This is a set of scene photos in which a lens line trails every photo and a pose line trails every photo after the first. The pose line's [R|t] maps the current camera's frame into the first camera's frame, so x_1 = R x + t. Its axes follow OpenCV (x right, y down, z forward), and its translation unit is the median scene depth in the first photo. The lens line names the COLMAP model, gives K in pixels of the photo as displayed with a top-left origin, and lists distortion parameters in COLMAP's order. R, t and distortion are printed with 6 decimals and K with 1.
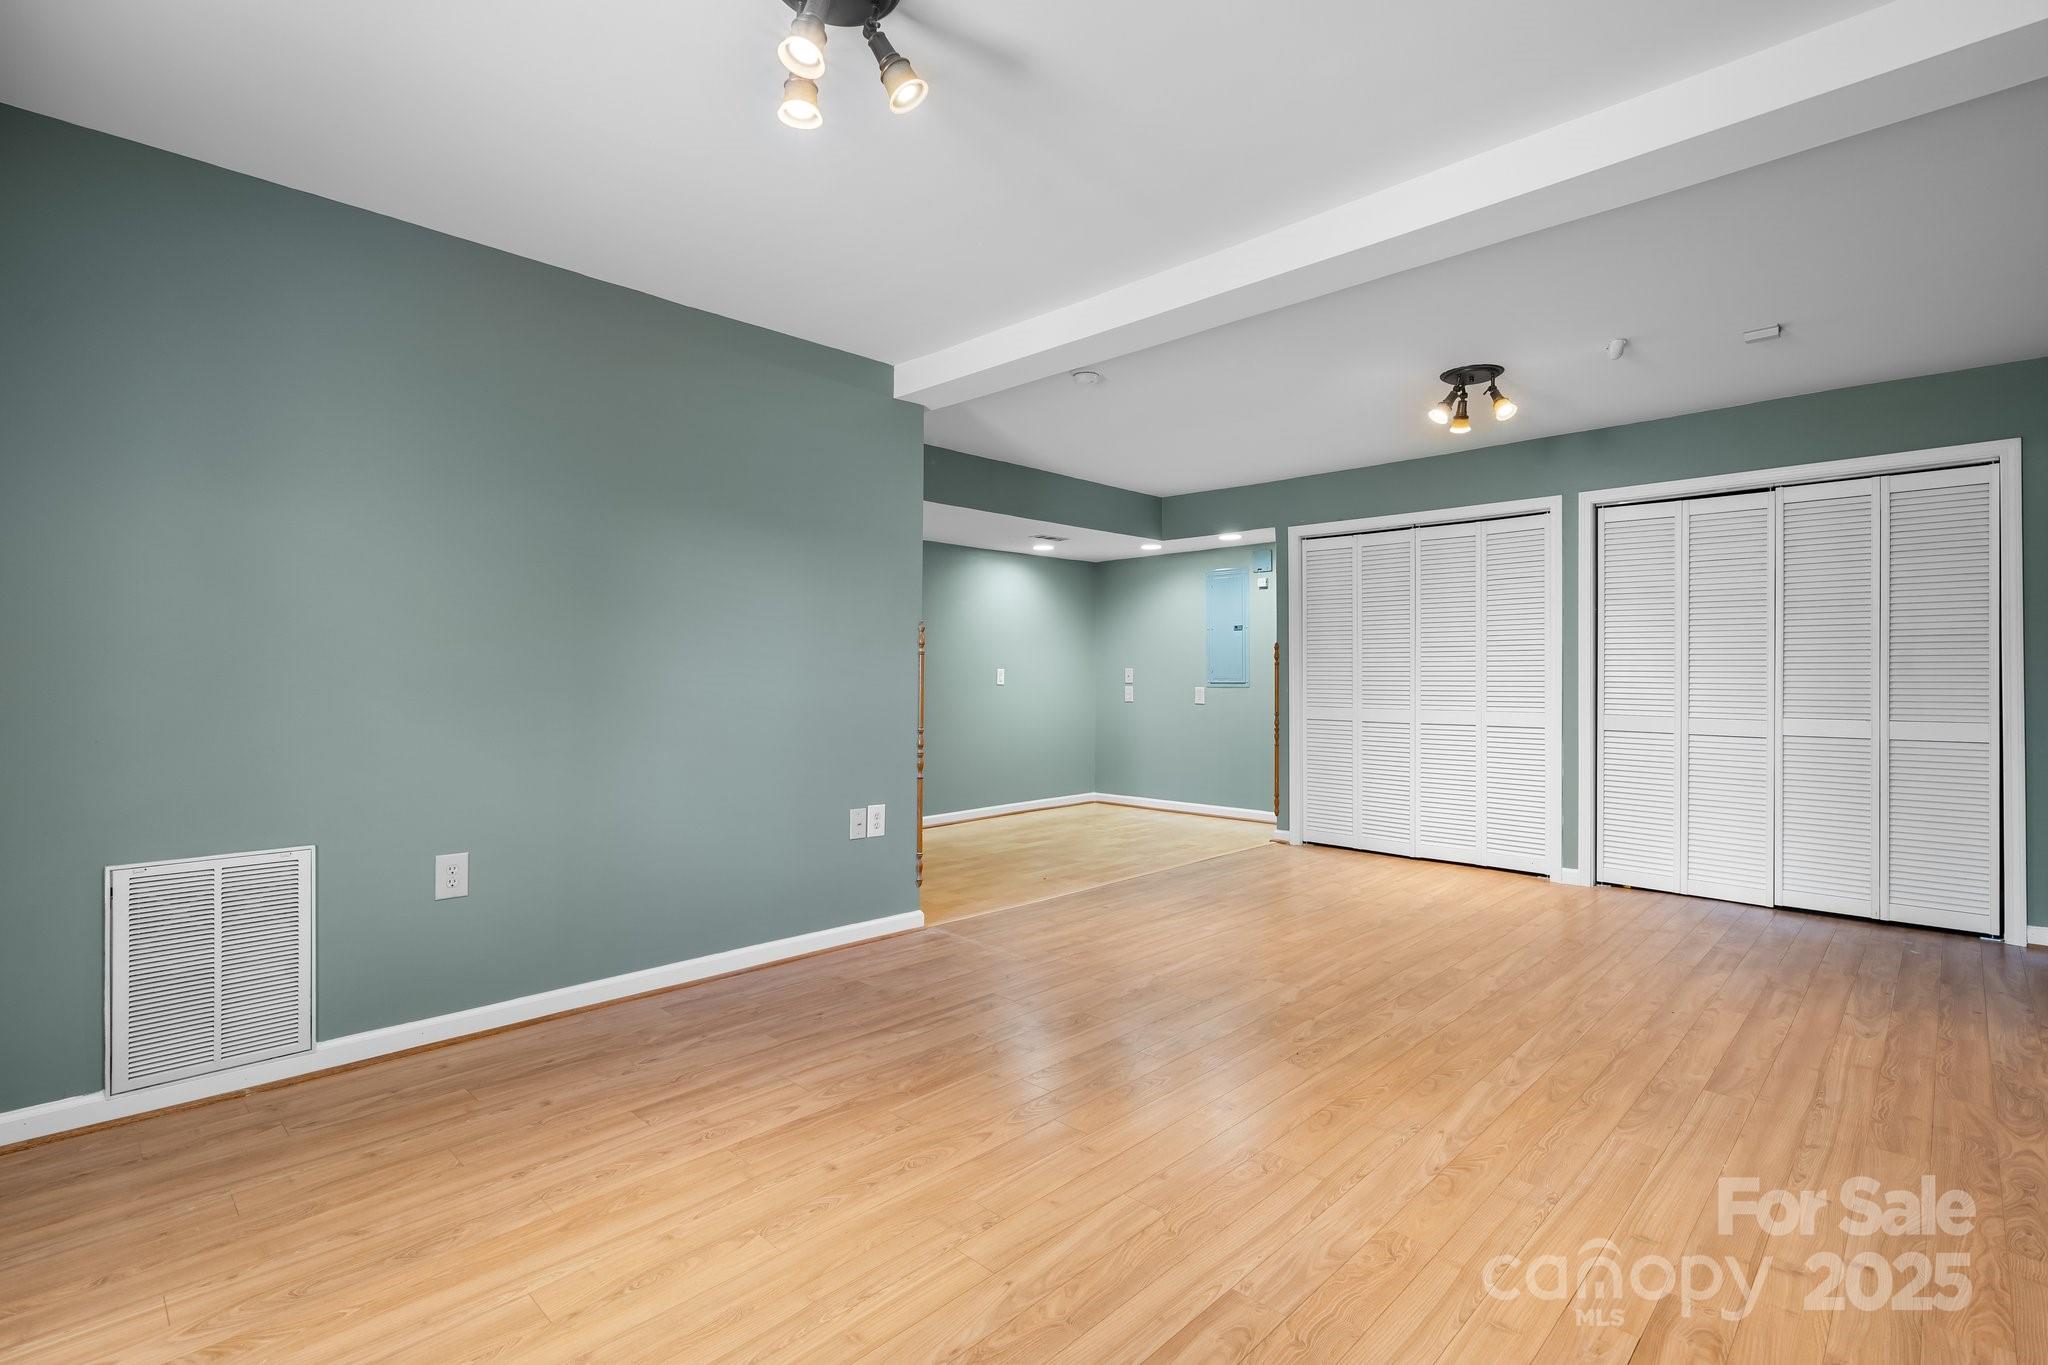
lens RADIAL K [[944.4, 0, 1020.6], [0, 944.4, 678.2], [0, 0, 1]] dist [0.003168, -0.000087]
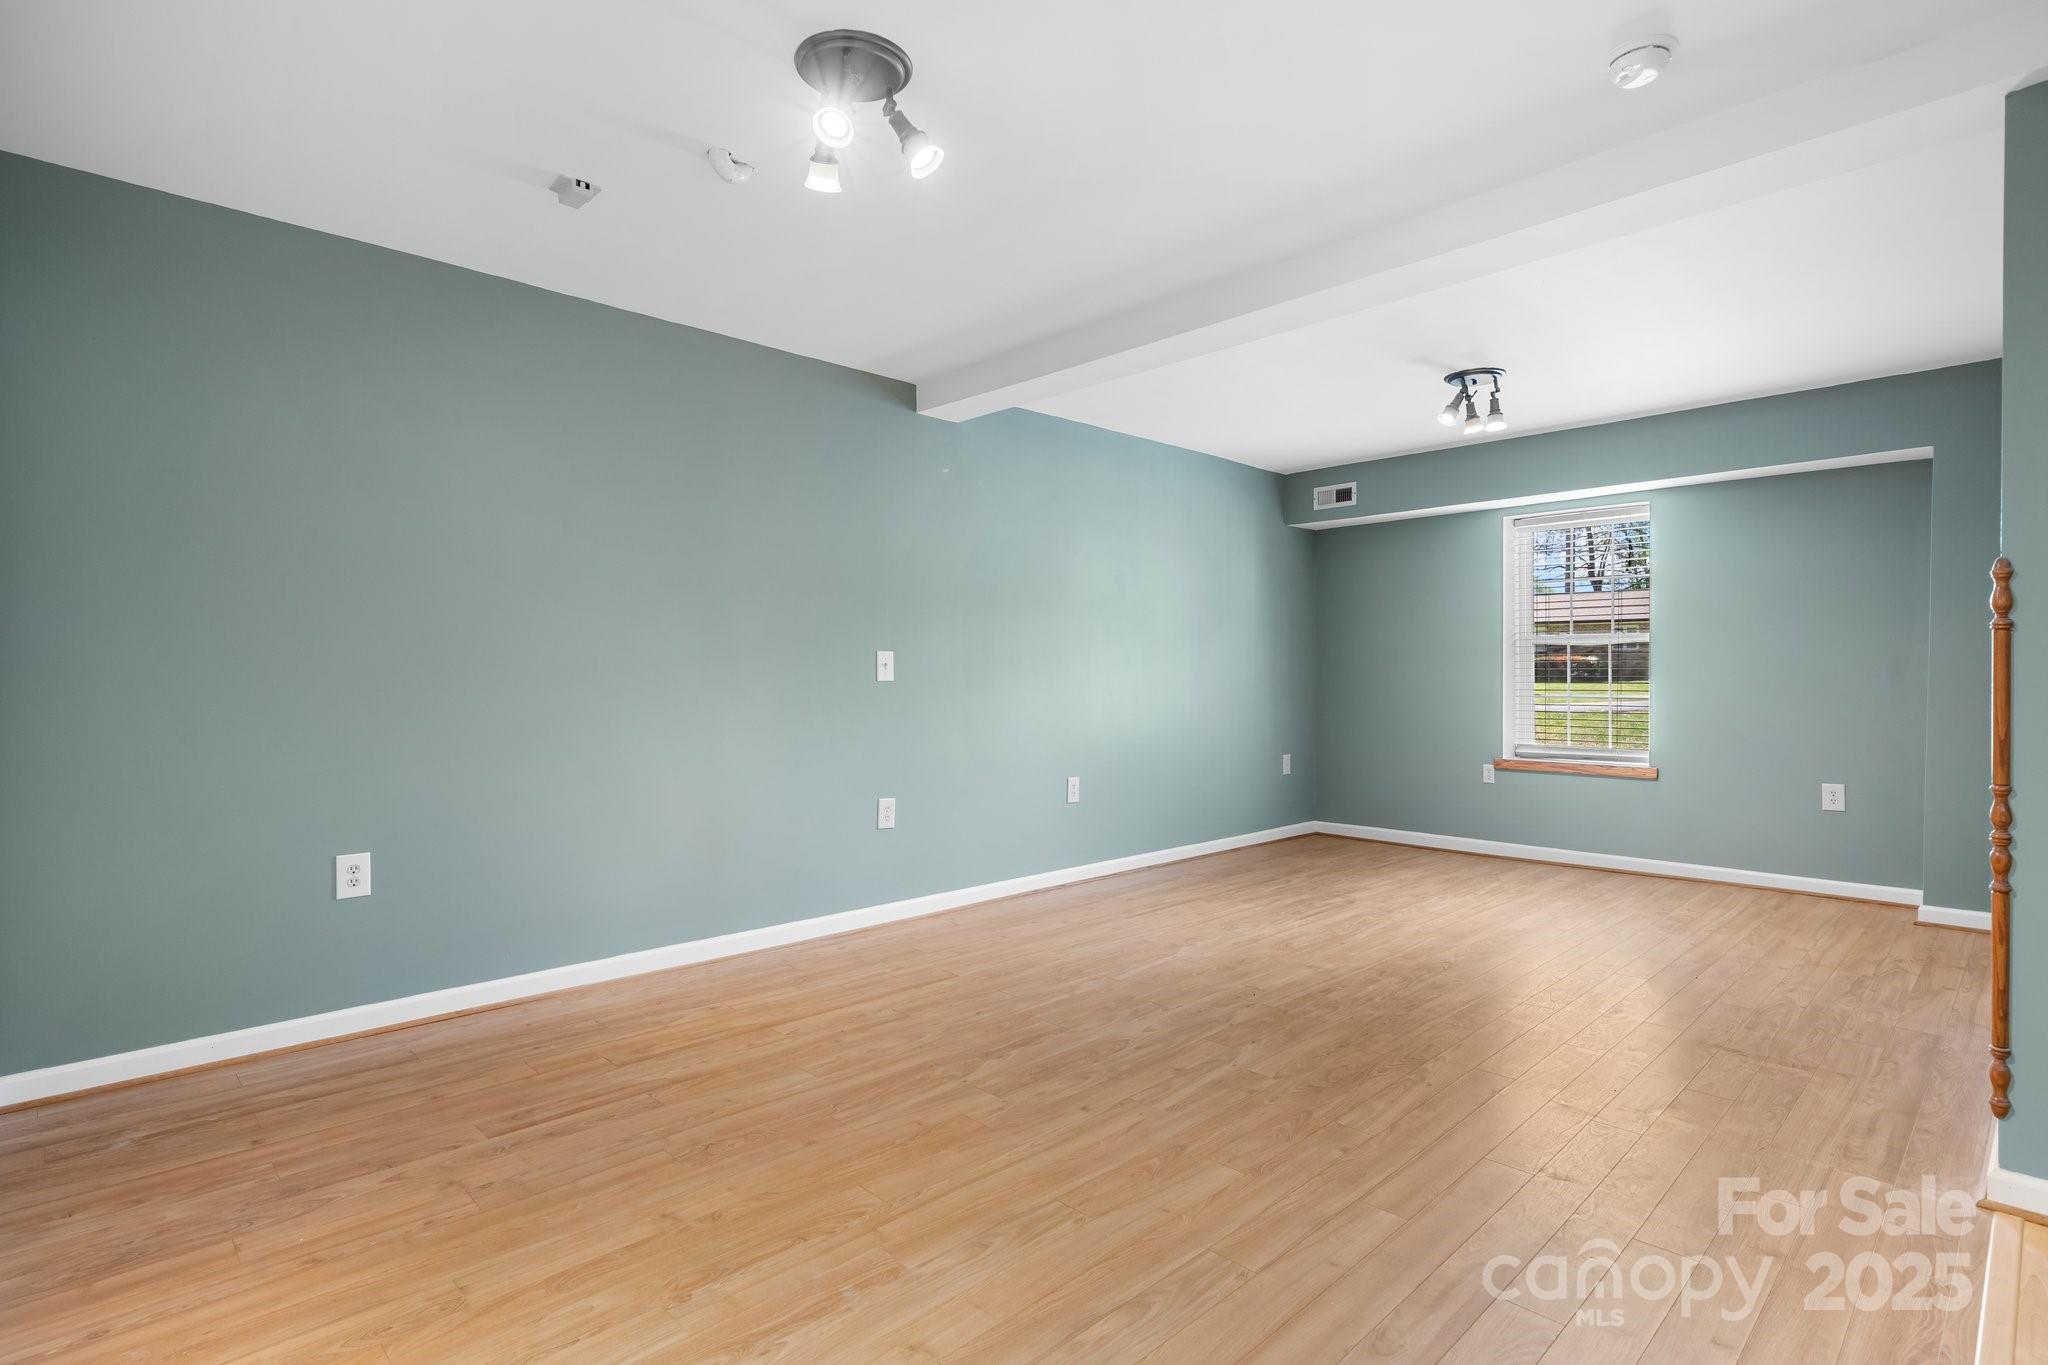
lens RADIAL K [[1006.0, 0, 1027.2], [0, 1006.0, 682.9], [0, 0, 1]] dist [-0.000490, 0.000672]
pose [[-0.999868, -0.001650, 0.016159, 0.464313], [-0.001533, 0.999973, 0.007232, 0.001020], [-0.016171, 0.007206, -0.999843, 1.883285]]
